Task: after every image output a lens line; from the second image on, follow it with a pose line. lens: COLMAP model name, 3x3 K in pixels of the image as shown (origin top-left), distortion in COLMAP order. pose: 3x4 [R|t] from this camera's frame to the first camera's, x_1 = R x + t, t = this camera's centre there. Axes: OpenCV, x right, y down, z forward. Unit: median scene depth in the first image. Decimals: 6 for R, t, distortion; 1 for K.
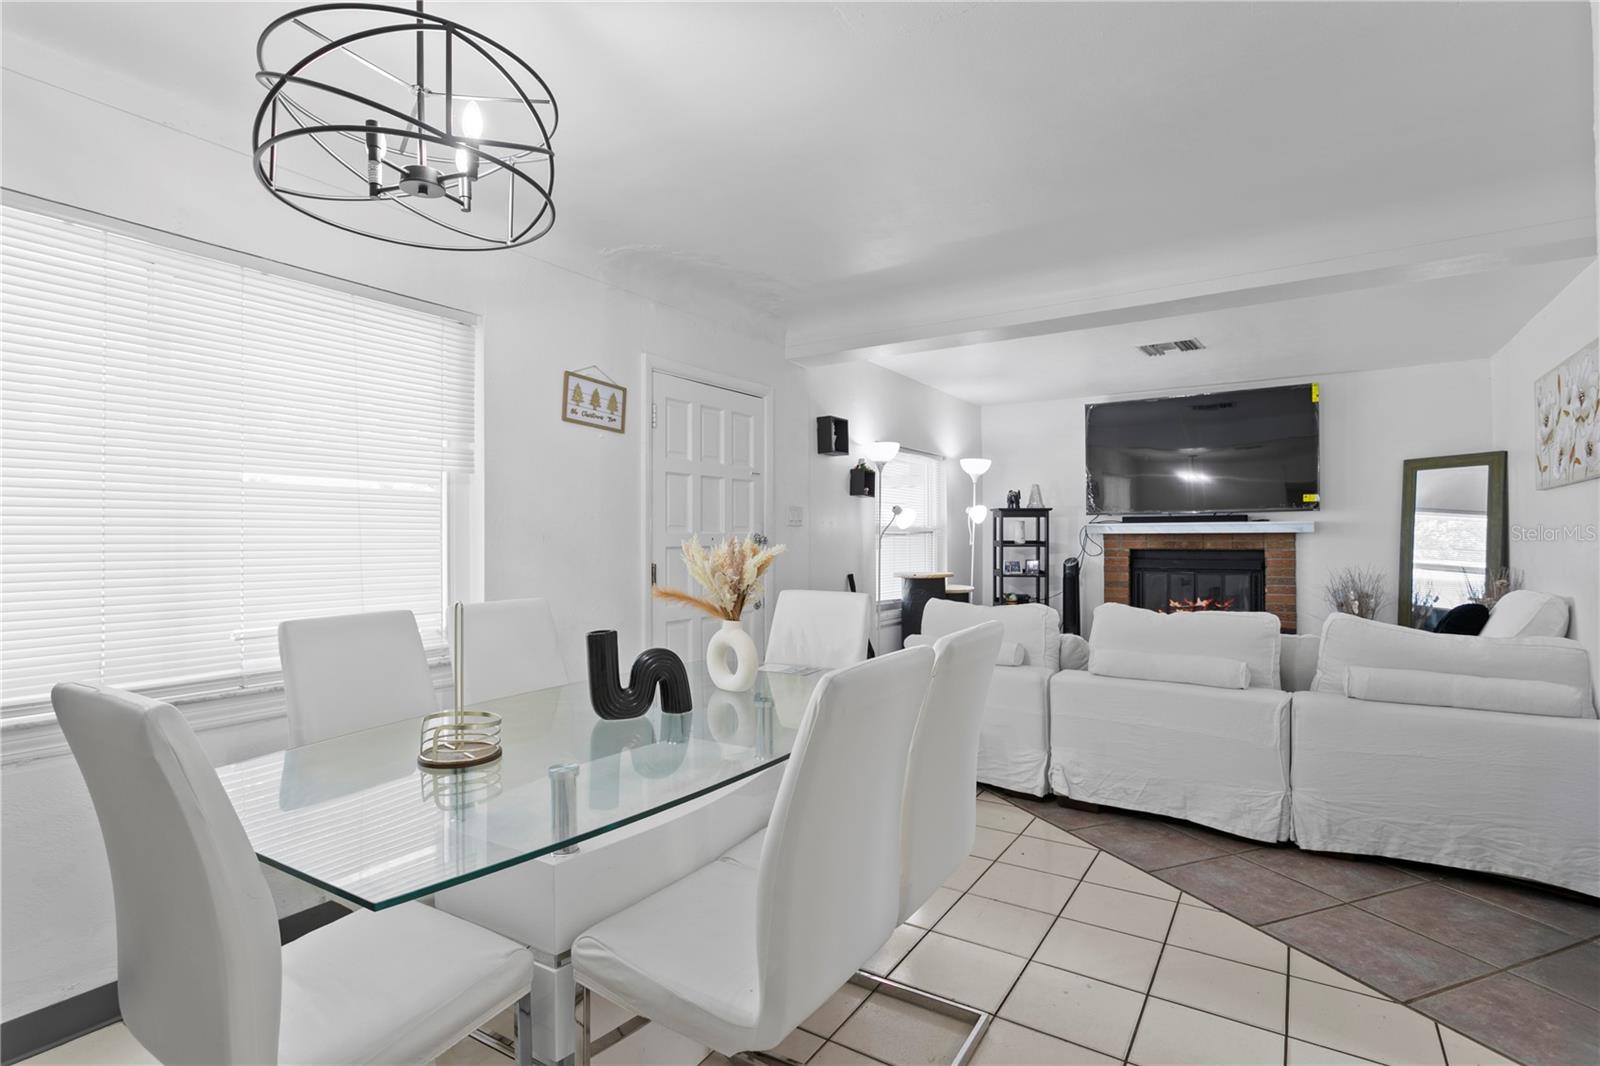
lens RADIAL K [[803.6, 0, 789.7], [0, 803.6, 531.7], [0, 0, 1]] dist [0.000526, 0.000066]
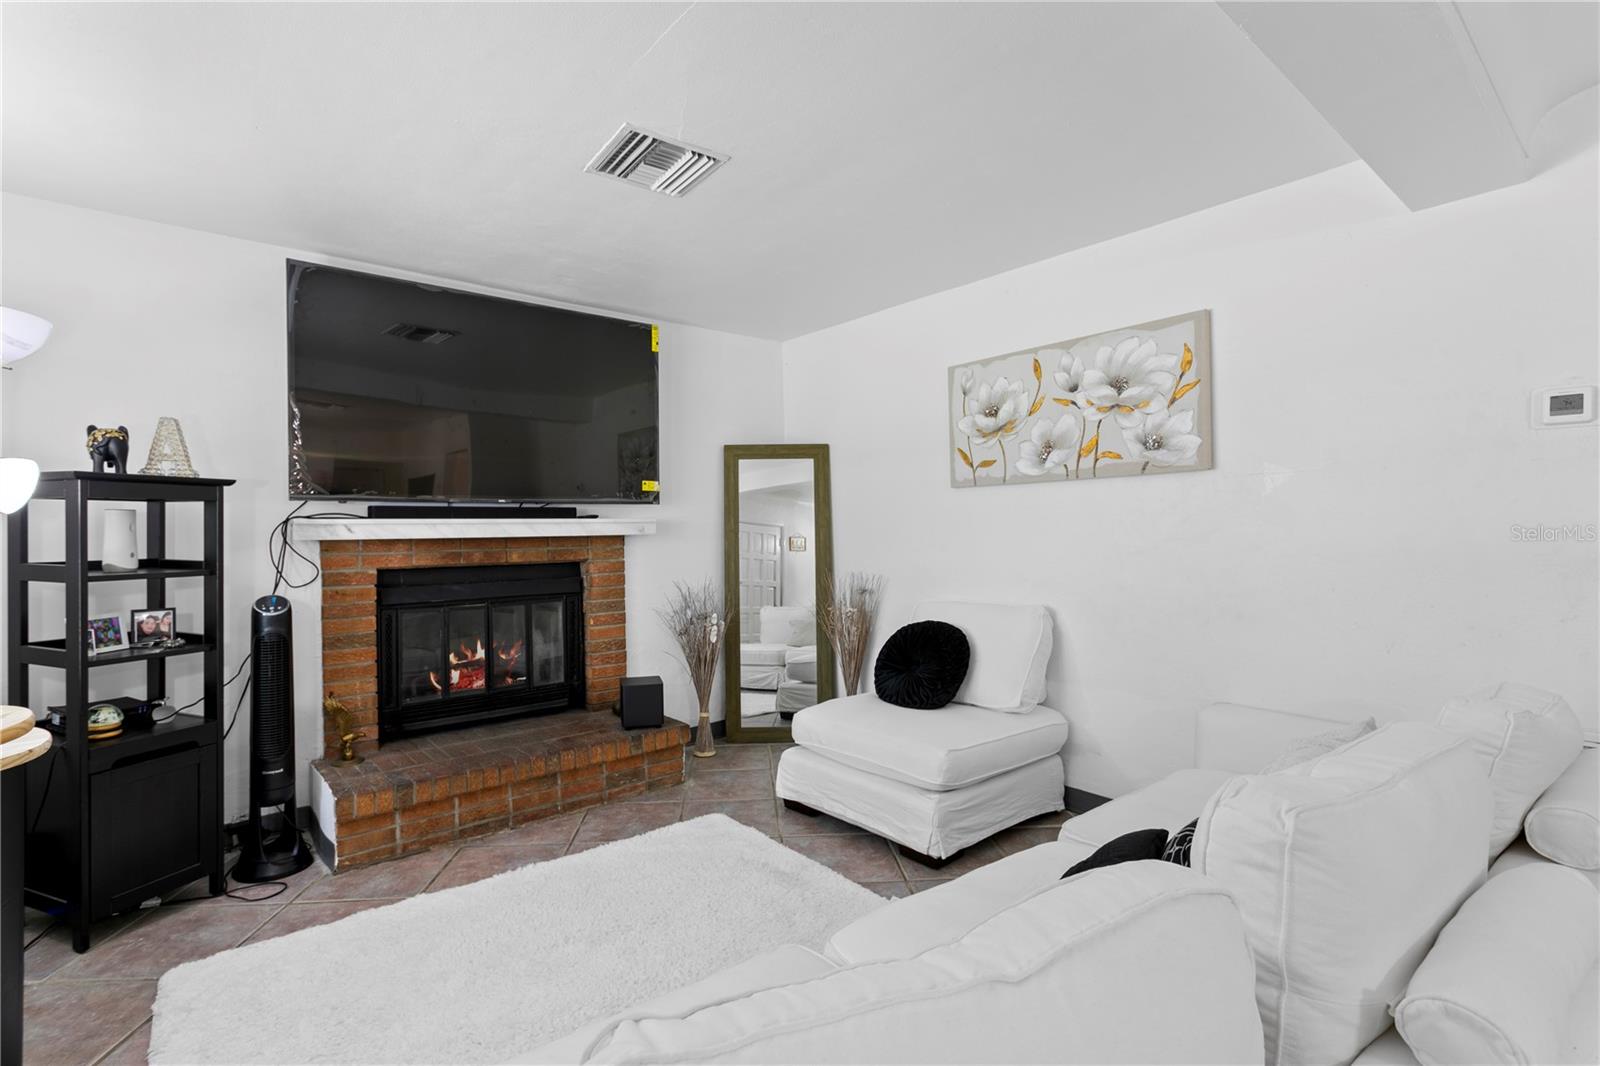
lens RADIAL K [[755.8, 0, 798.2], [0, 755.8, 529.5], [0, 0, 1]] dist [-0.014486, 0.008796]
pose [[0.289586, -0.002443, 0.957149, 0.043530], [0.003296, 0.999993, 0.001556, -0.003917], [-0.957146, 0.002704, 0.289592, 0.635588]]
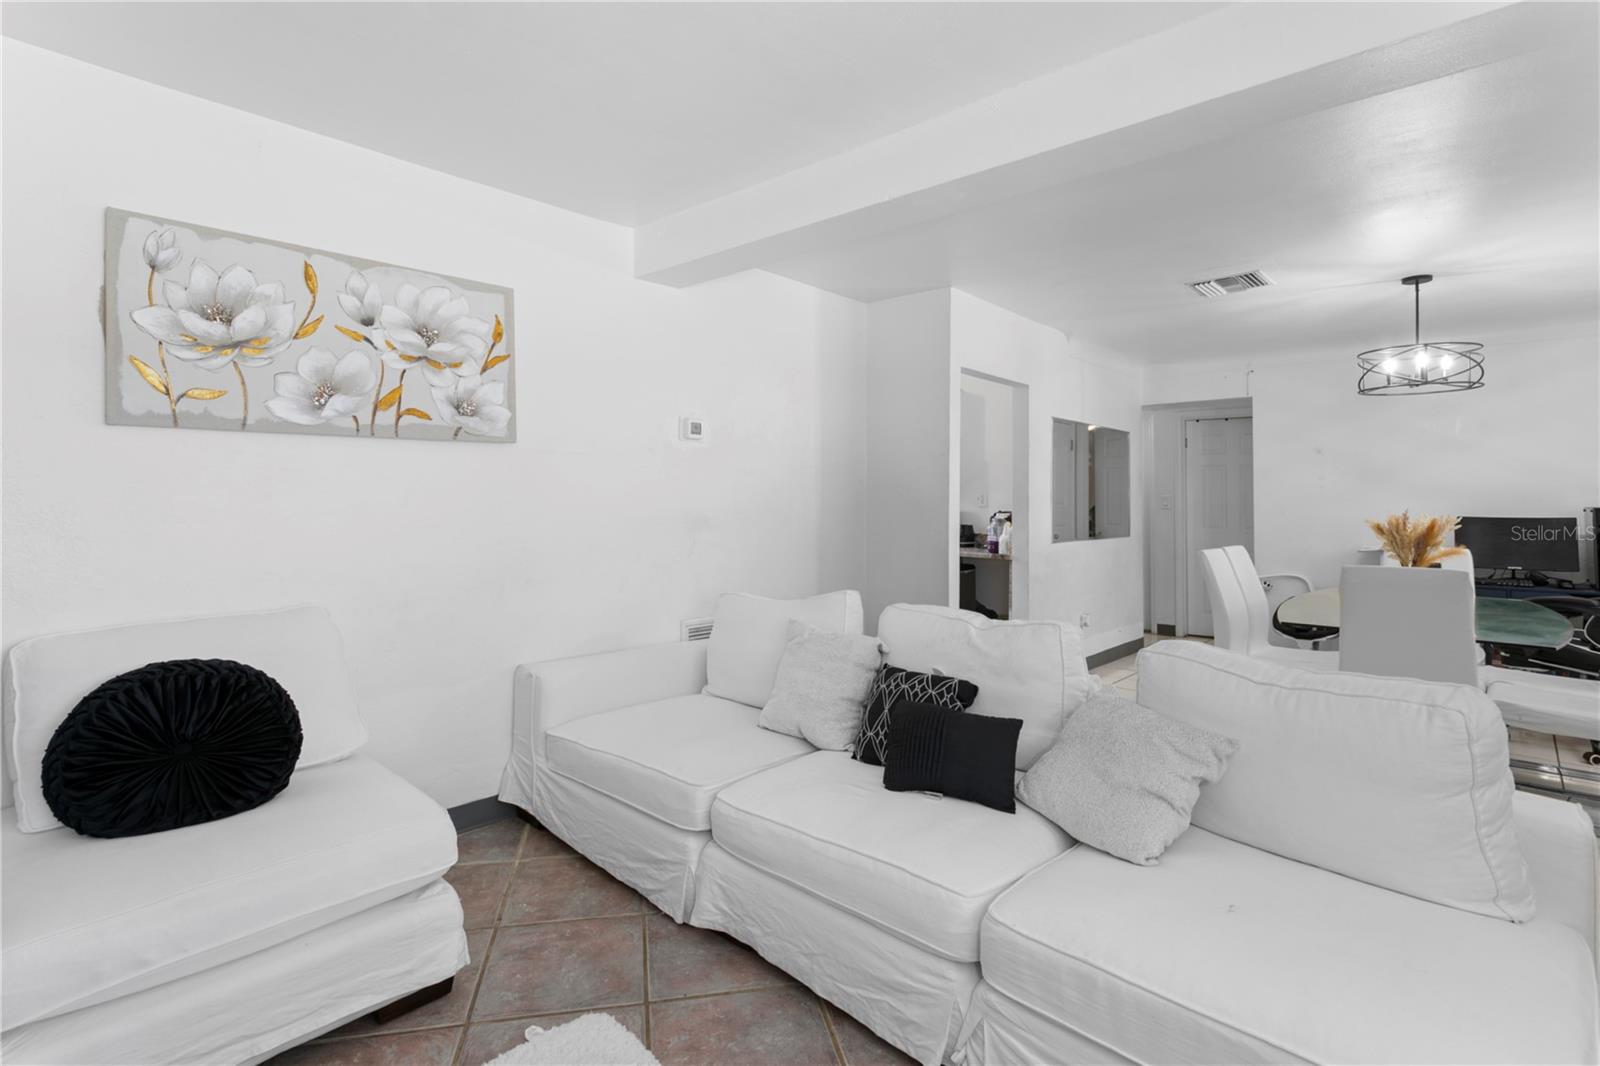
lens RADIAL K [[752.3, 0, 796.1], [0, 752.3, 478.6], [0, 0, 1]] dist [-0.015787, 0.007607]
pose [[-0.984961, 0.002282, 0.172765, 0.291570], [-0.003194, 0.999501, -0.031415, -0.002019], [-0.172750, -0.031494, -0.984462, 0.957748]]
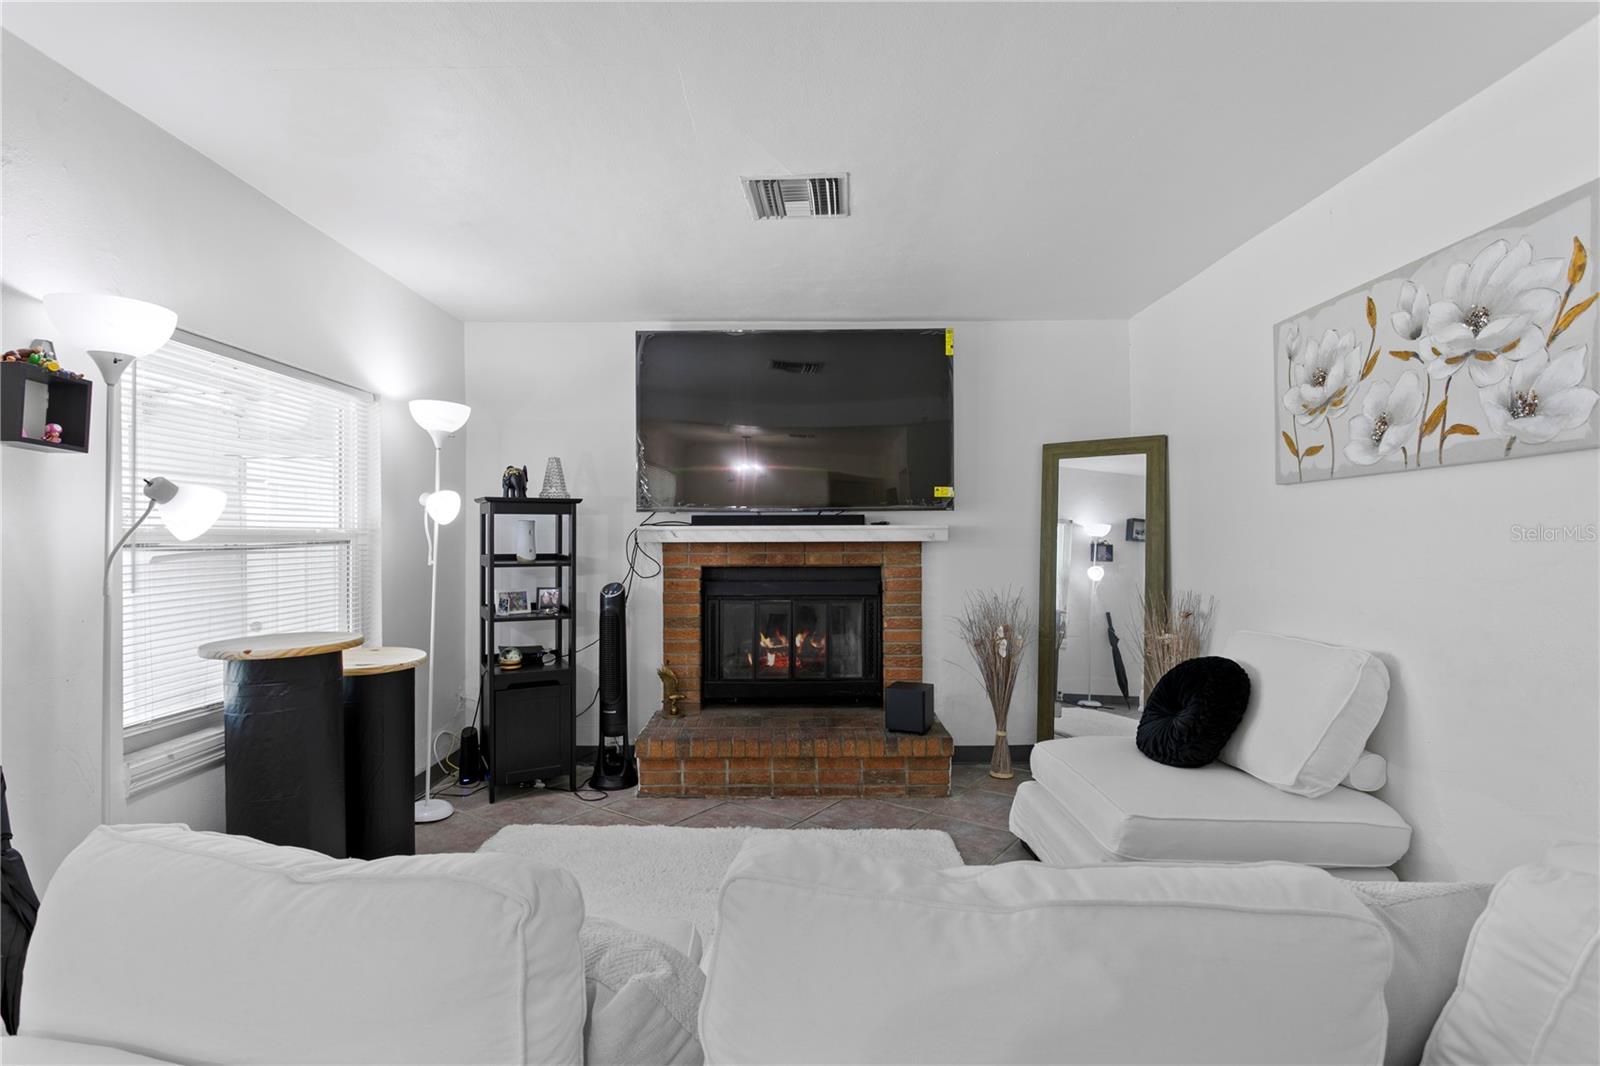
lens RADIAL K [[789.0, 0, 792.2], [0, 789.0, 531.5], [0, 0, 1]] dist [-0.014599, 0.000468]
pose [[0.843480, 0.002198, 0.537156, 0.155532], [-0.002967, 0.999995, 0.000567, -0.007071], [-0.537152, -0.002072, 0.843483, 0.456651]]
